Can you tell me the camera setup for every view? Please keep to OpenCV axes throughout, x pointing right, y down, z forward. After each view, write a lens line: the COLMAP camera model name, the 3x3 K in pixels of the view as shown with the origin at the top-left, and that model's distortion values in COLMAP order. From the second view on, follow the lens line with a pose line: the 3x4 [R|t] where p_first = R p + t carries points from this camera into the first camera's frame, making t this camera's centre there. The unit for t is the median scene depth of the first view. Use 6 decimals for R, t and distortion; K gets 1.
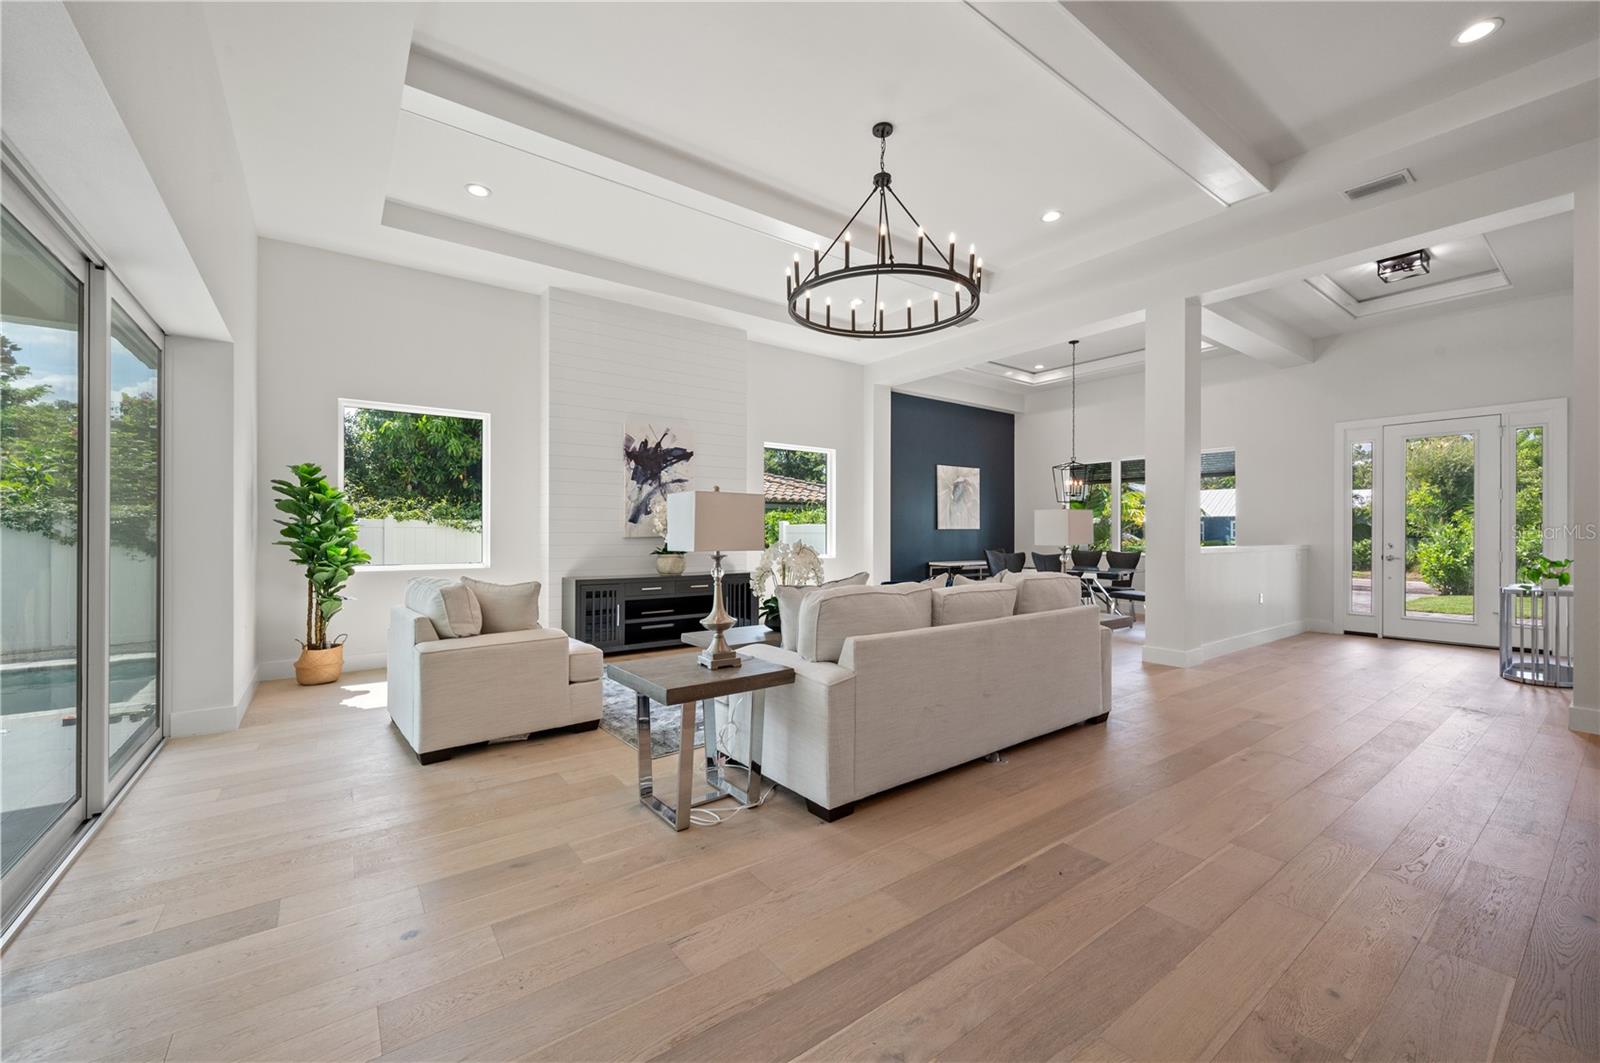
lens RADIAL K [[635.2, 0, 798.4], [0, 635.2, 529.6], [0, 0, 1]] dist [0.001111, -0.000023]
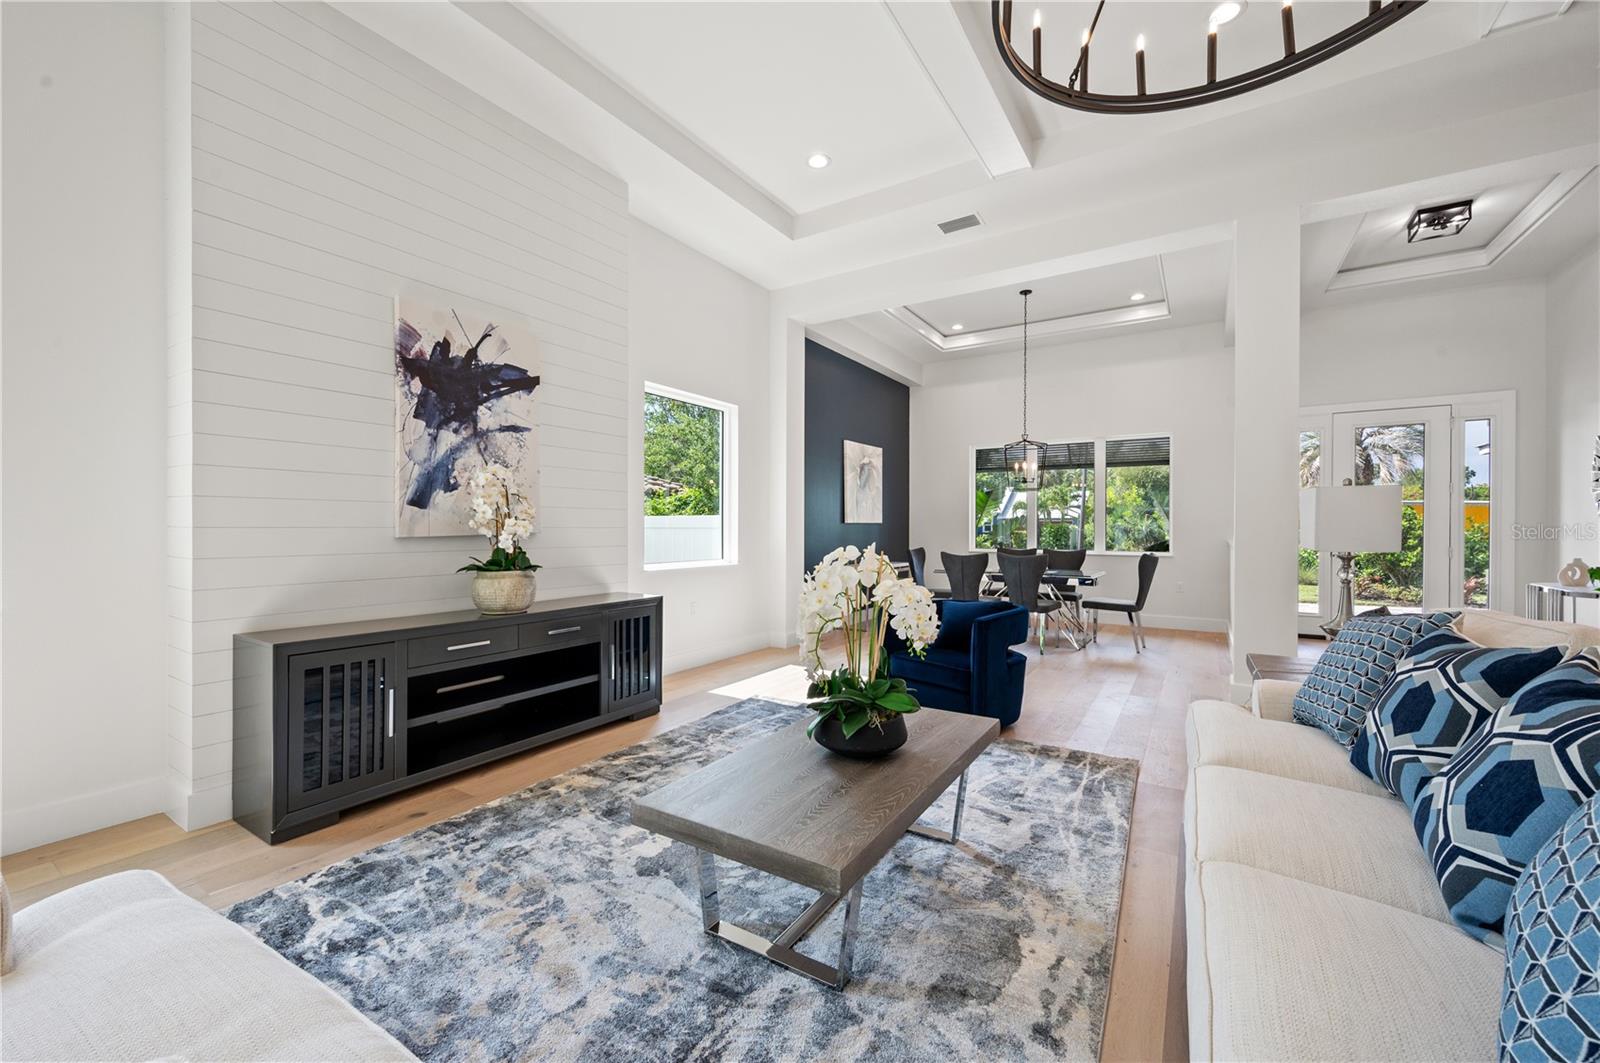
lens RADIAL K [[635.2, 0, 799.6], [0, 635.2, 528.5], [0, 0, 1]] dist [0.001111, -0.000023]
pose [[0.935612, -0.000592, 0.353030, -0.157423], [-0.002037, 0.999973, 0.007078, 0.001640], [-0.353024, -0.007341, 0.935585, 0.439648]]
